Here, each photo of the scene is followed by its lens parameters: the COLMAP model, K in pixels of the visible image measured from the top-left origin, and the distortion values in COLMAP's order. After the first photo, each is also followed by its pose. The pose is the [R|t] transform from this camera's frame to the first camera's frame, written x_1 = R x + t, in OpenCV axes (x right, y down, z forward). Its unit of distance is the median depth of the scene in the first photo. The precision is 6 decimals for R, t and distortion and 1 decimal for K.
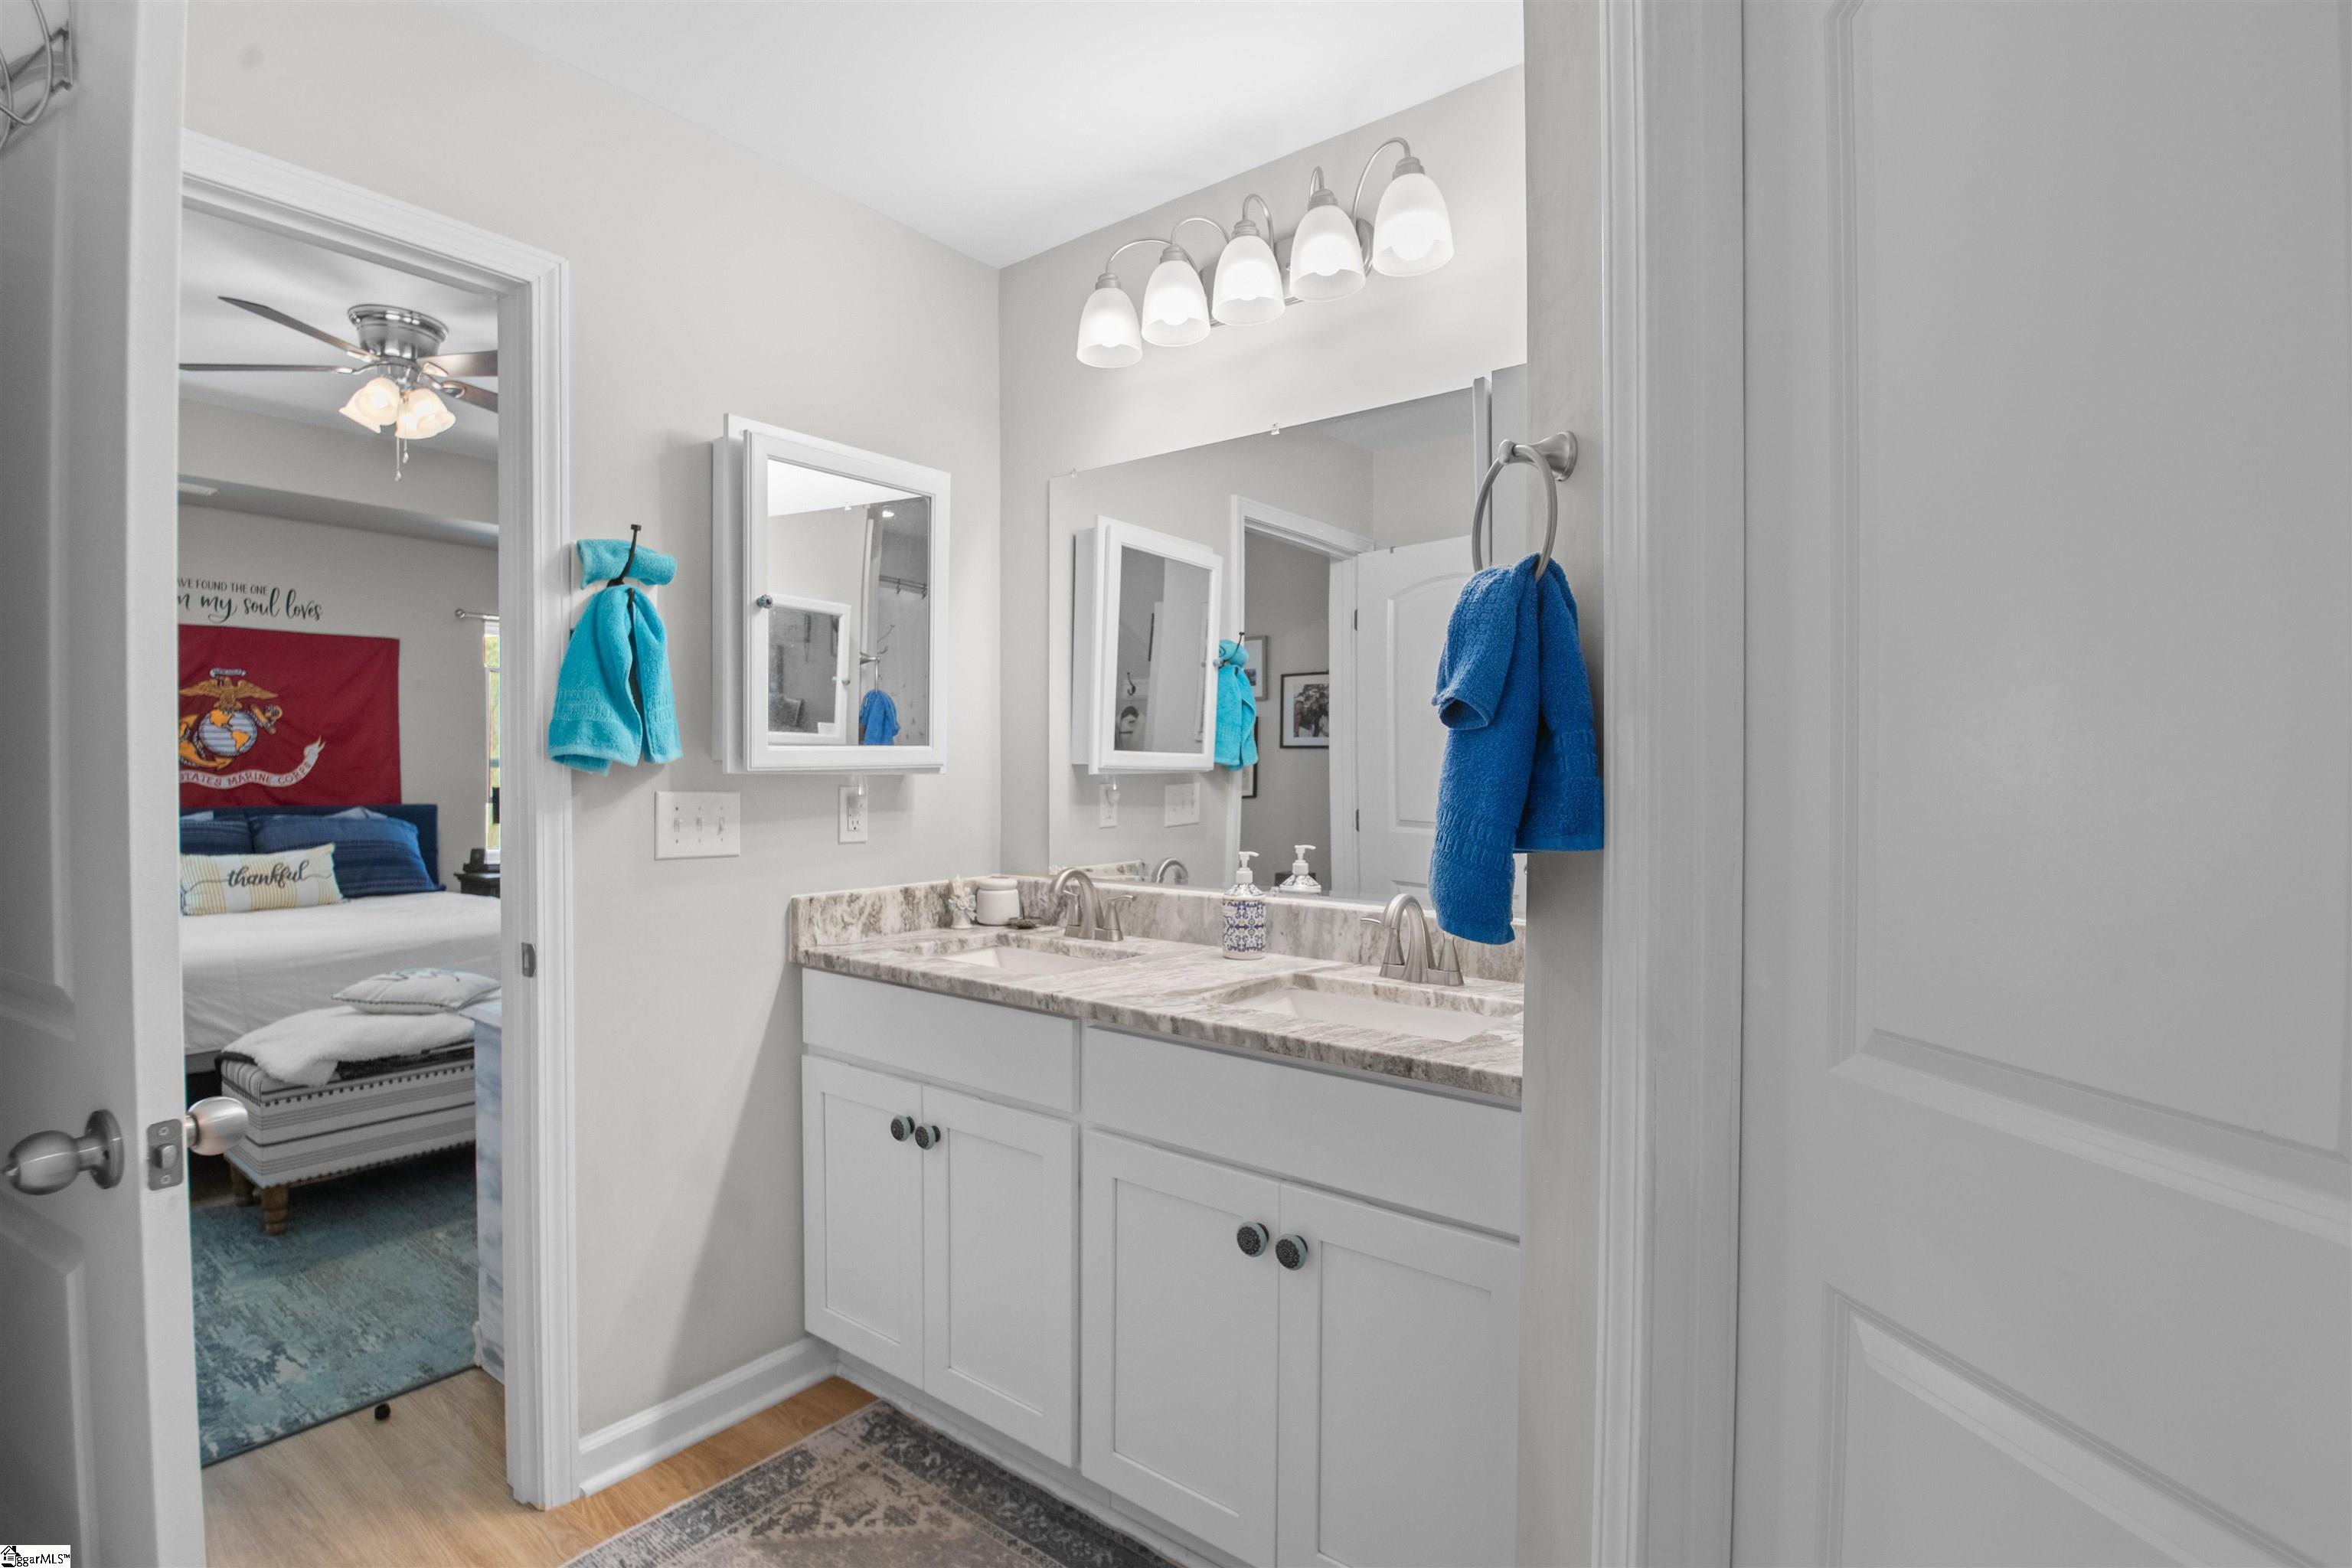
lens RADIAL K [[1130.9, 0, 1170.0], [0, 1130.9, 795.2], [0, 0, 1]] dist [-0.024972, -0.000639]
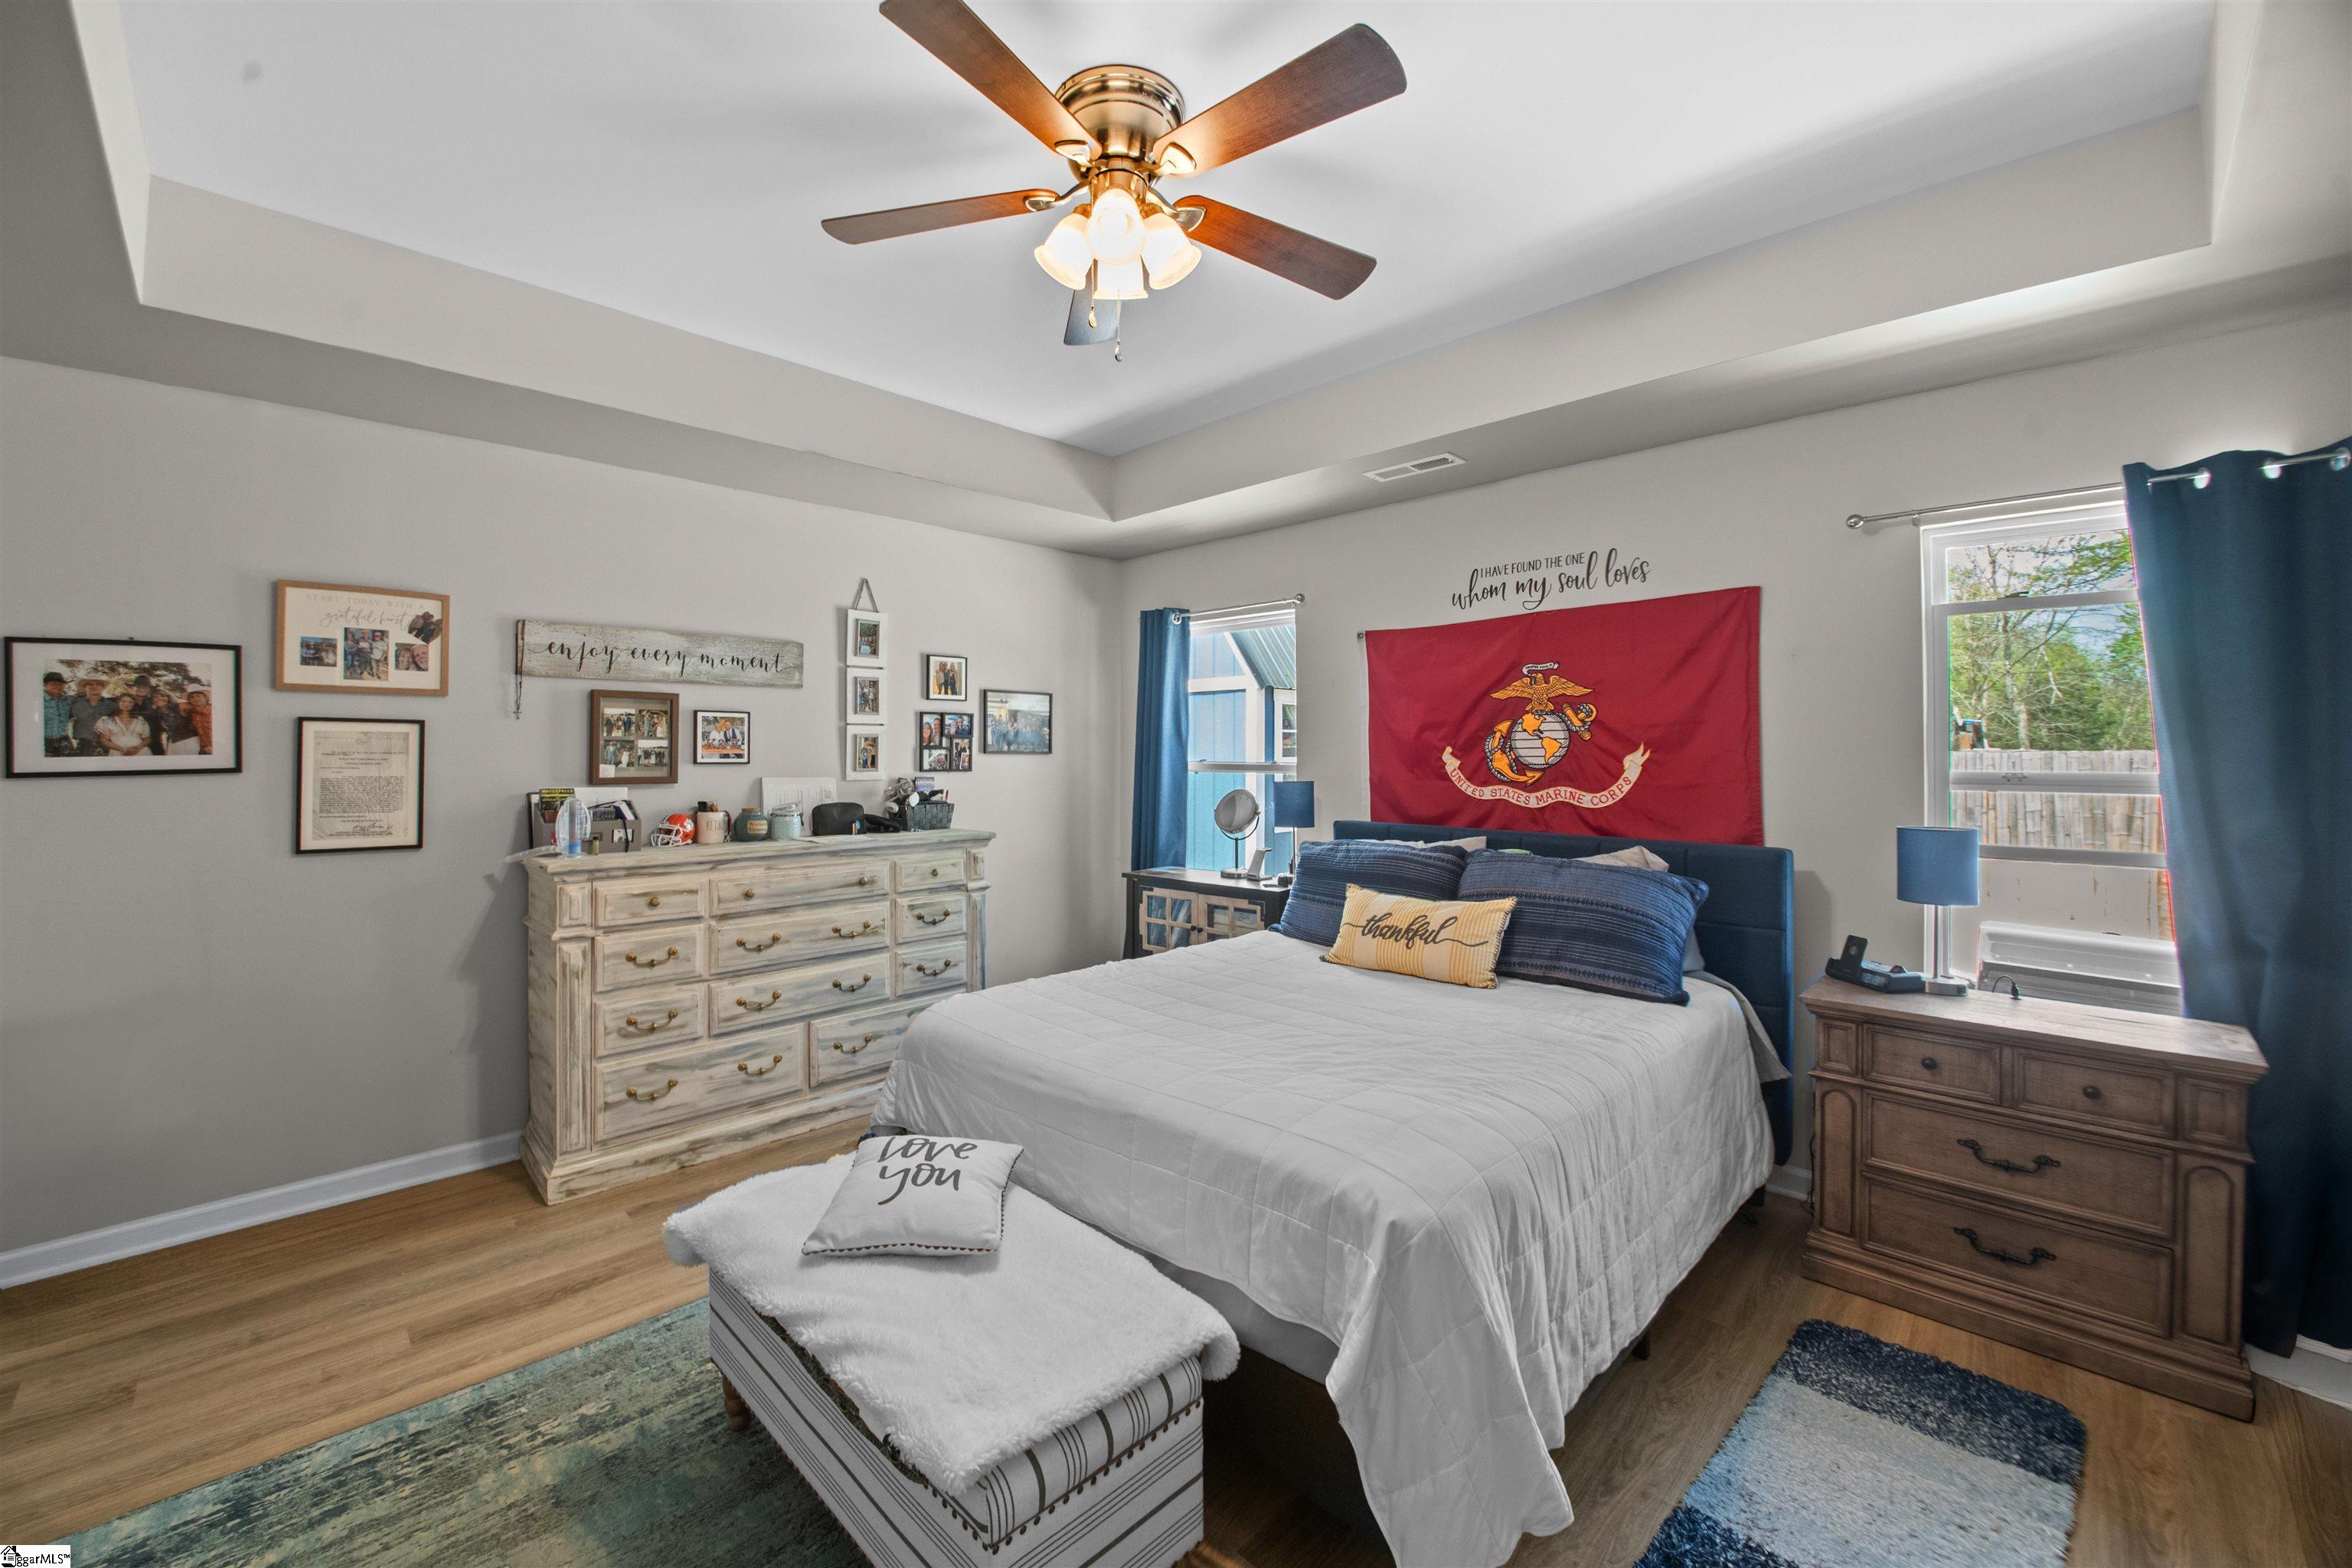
lens RADIAL K [[937.8, 0, 1086.8], [0, 937.8, 738.4], [0, 0, 1]] dist [-0.022414, -0.000987]
pose [[-0.164505, -0.013112, -0.986289, -0.110578], [-0.015501, 0.999823, -0.010707, -0.045018], [0.986254, 0.013528, -0.164679, 0.777679]]
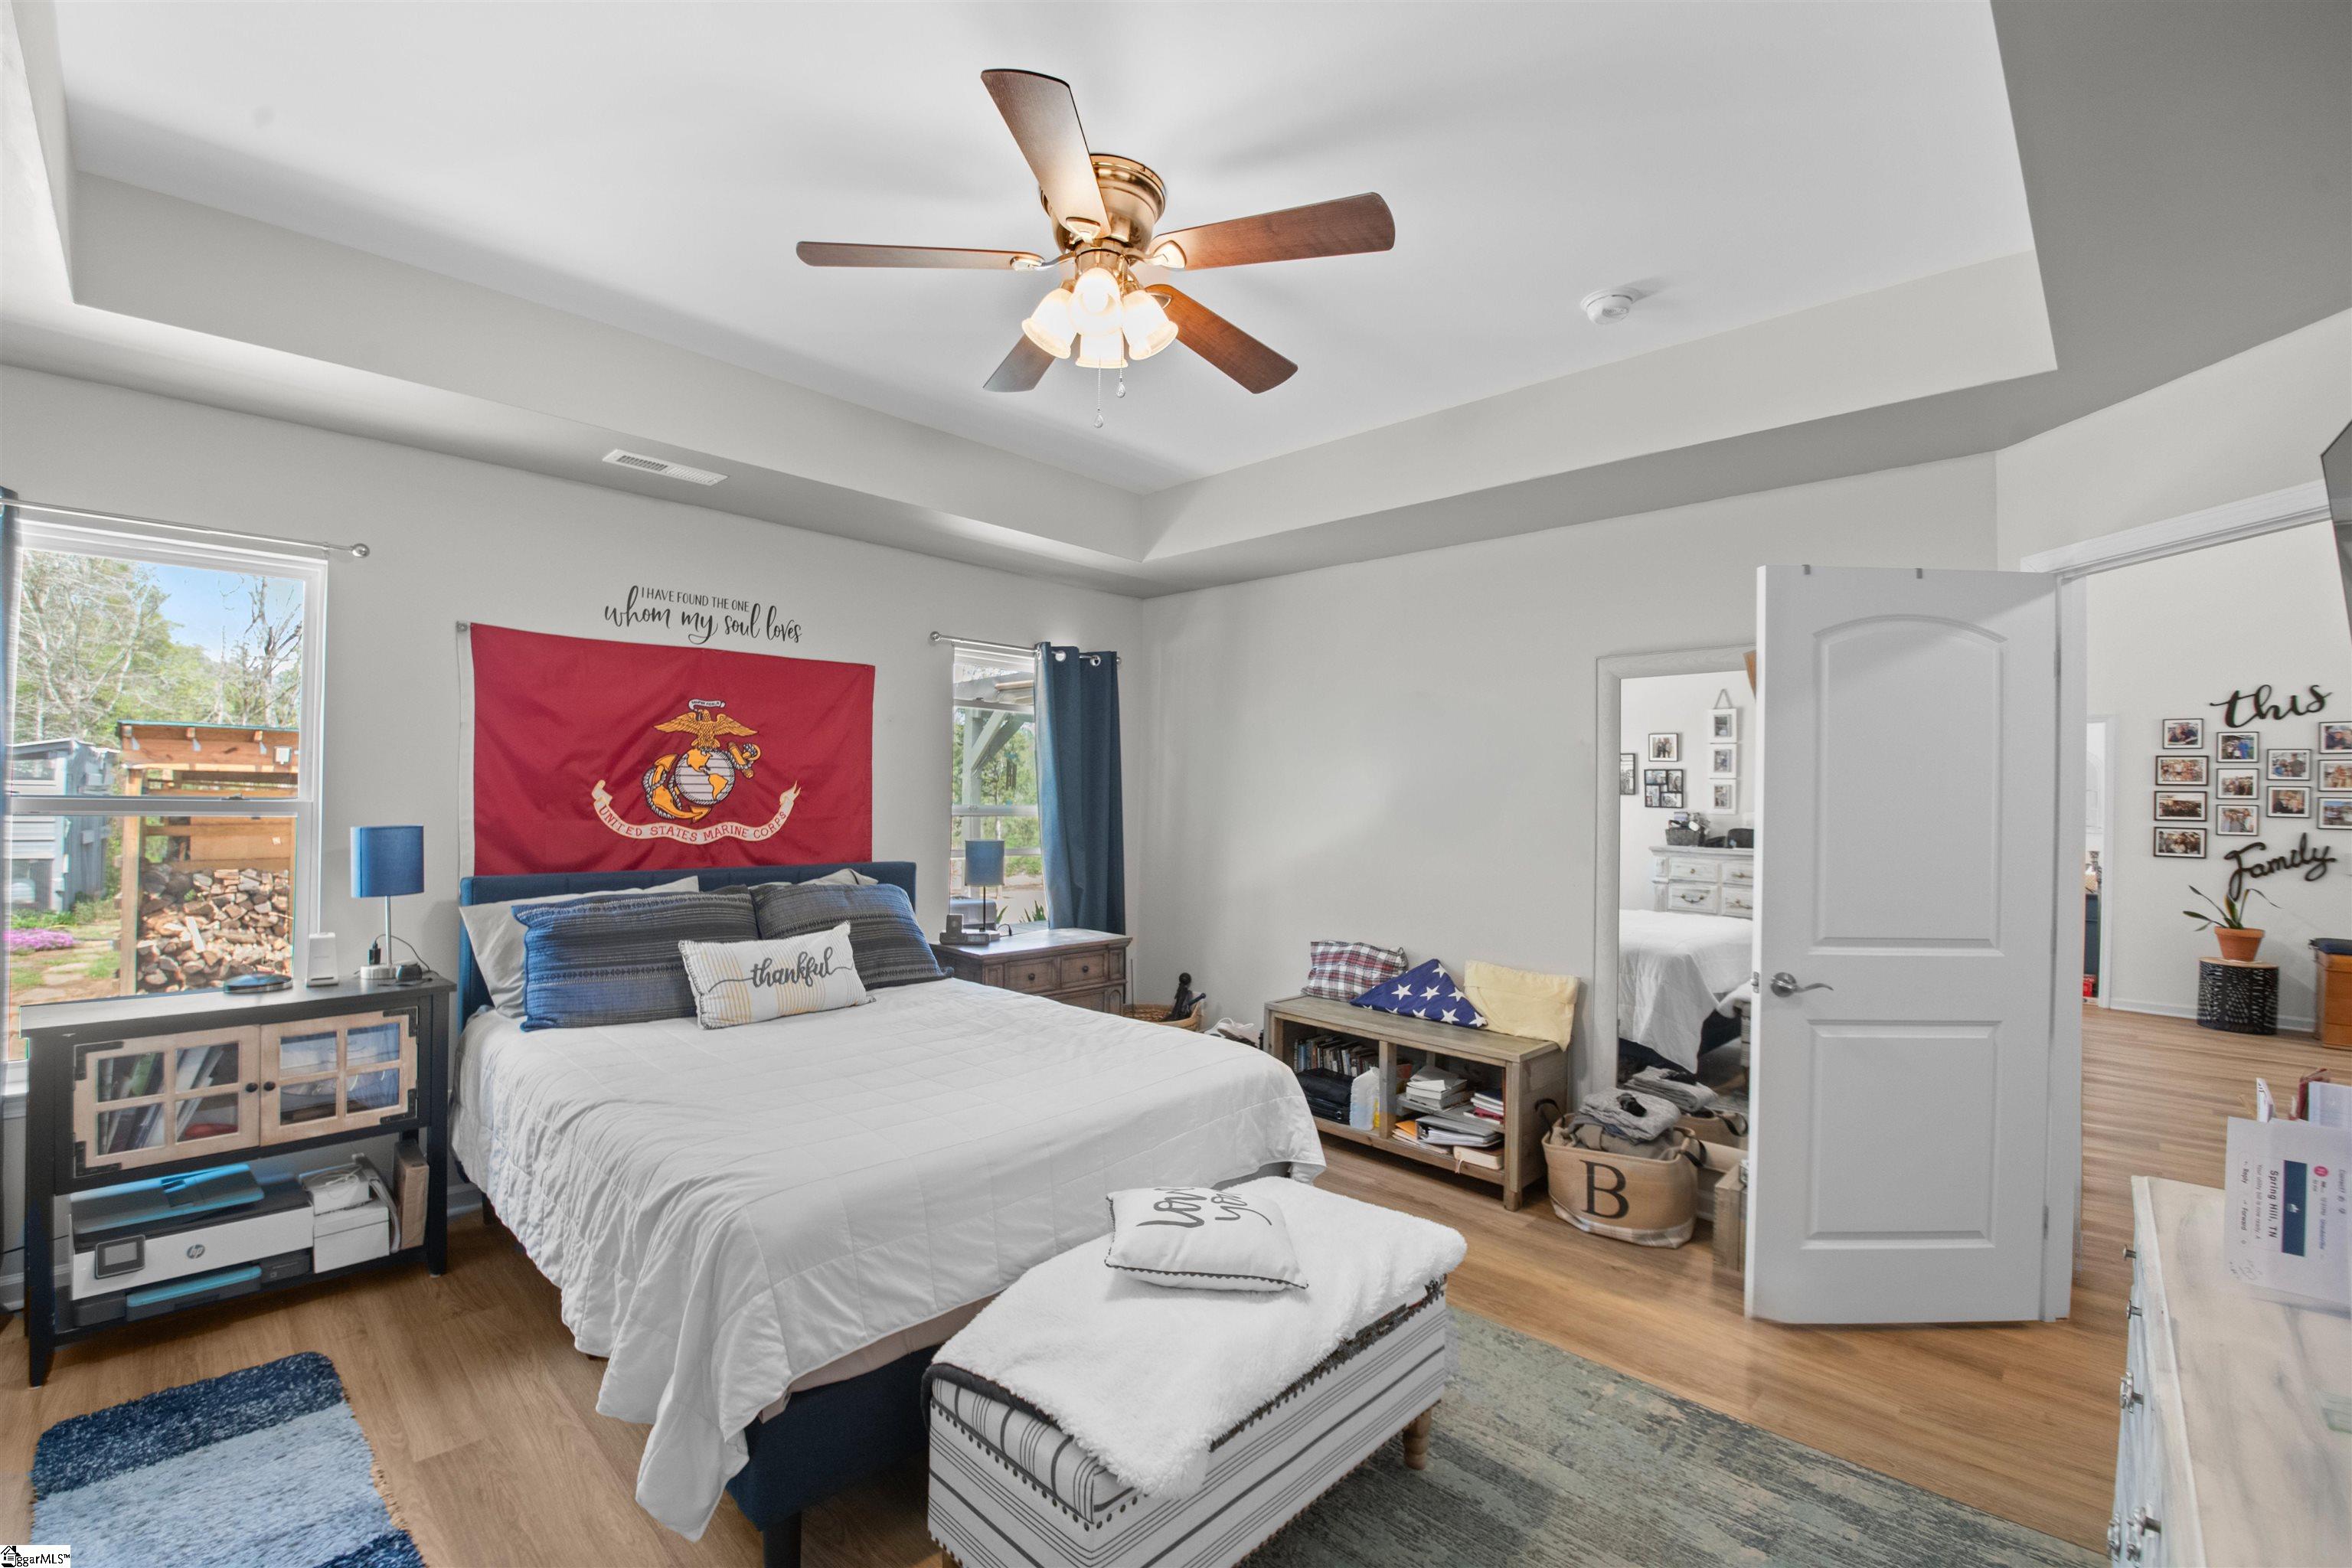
lens RADIAL K [[991.1, 0, 1183.0], [0, 991.1, 784.3], [0, 0, 1]] dist [-0.031419, -0.000890]
pose [[0.995377, 0.014327, -0.094972, -0.422390], [-0.017090, 0.999452, -0.028347, -0.035934], [0.094513, 0.029839, 0.995076, 0.303804]]
